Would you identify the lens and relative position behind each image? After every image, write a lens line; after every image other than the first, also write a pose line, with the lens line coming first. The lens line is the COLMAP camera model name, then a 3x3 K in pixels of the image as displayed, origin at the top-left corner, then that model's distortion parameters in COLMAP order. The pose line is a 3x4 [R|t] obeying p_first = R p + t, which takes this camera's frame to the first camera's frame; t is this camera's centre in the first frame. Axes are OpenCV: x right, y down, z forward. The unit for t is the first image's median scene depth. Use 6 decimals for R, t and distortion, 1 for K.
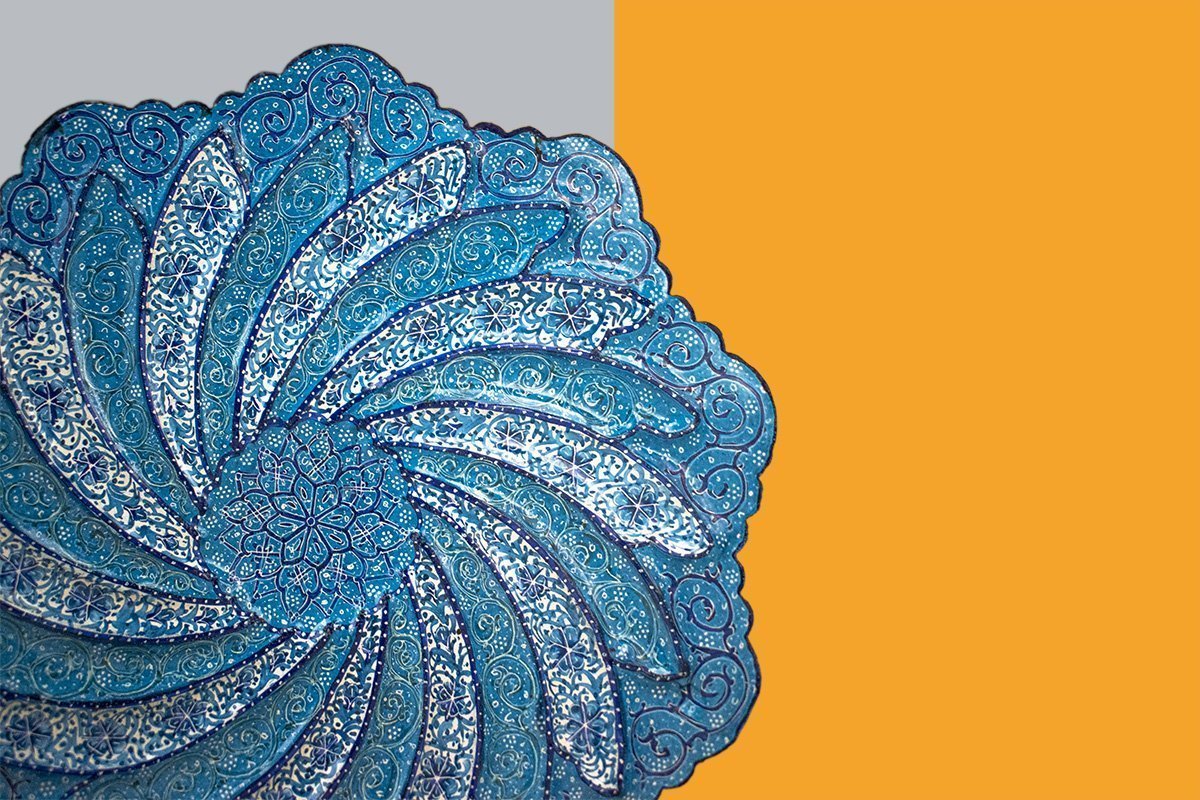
lens RADIAL K [[1592.8, 0, 598.1], [0, 1592.8, 401.1], [0, 0, 1]] dist [-0.032444, 0.000000]
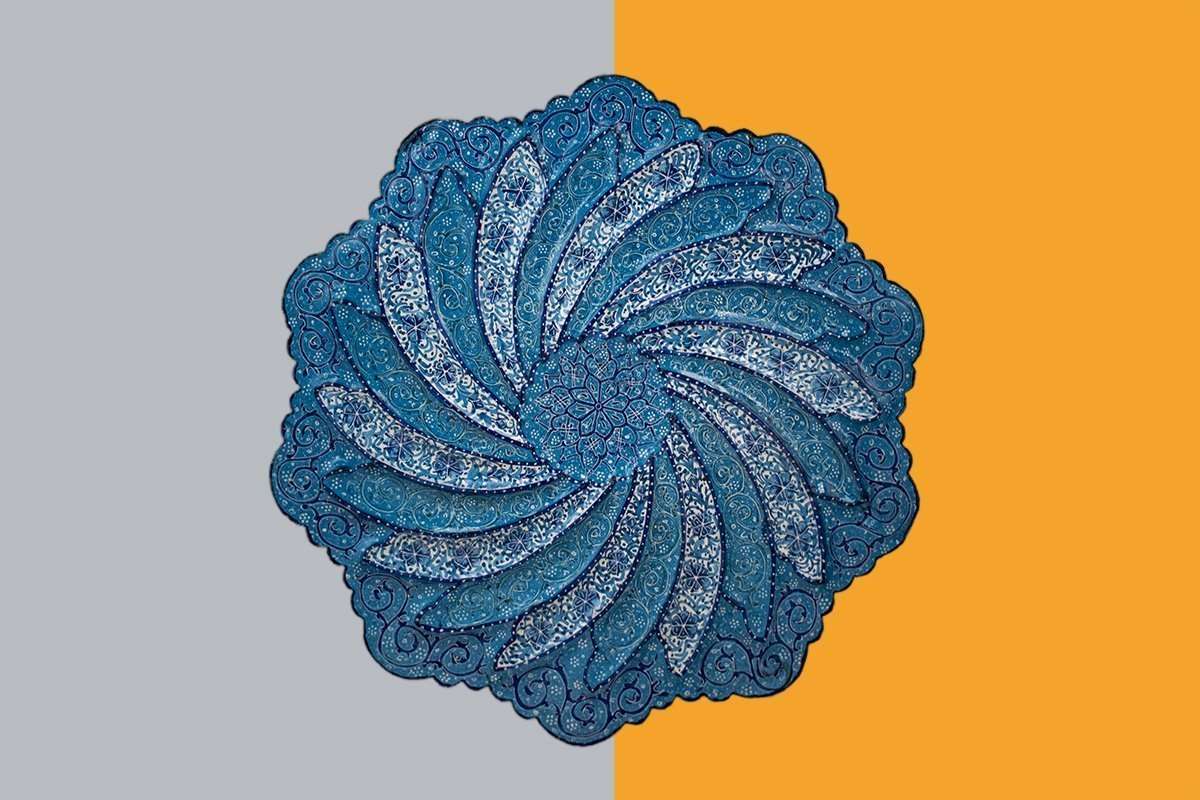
lens RADIAL K [[1592.8, 0, 601.9], [0, 1592.8, 398.7], [0, 0, 1]] dist [-0.032444, 0.000000]
pose [[0.999643, -0.025839, -0.006816, -0.168992], [0.025886, 0.999641, 0.006958, 0.059340], [0.006634, -0.007132, 0.999953, -0.447931]]
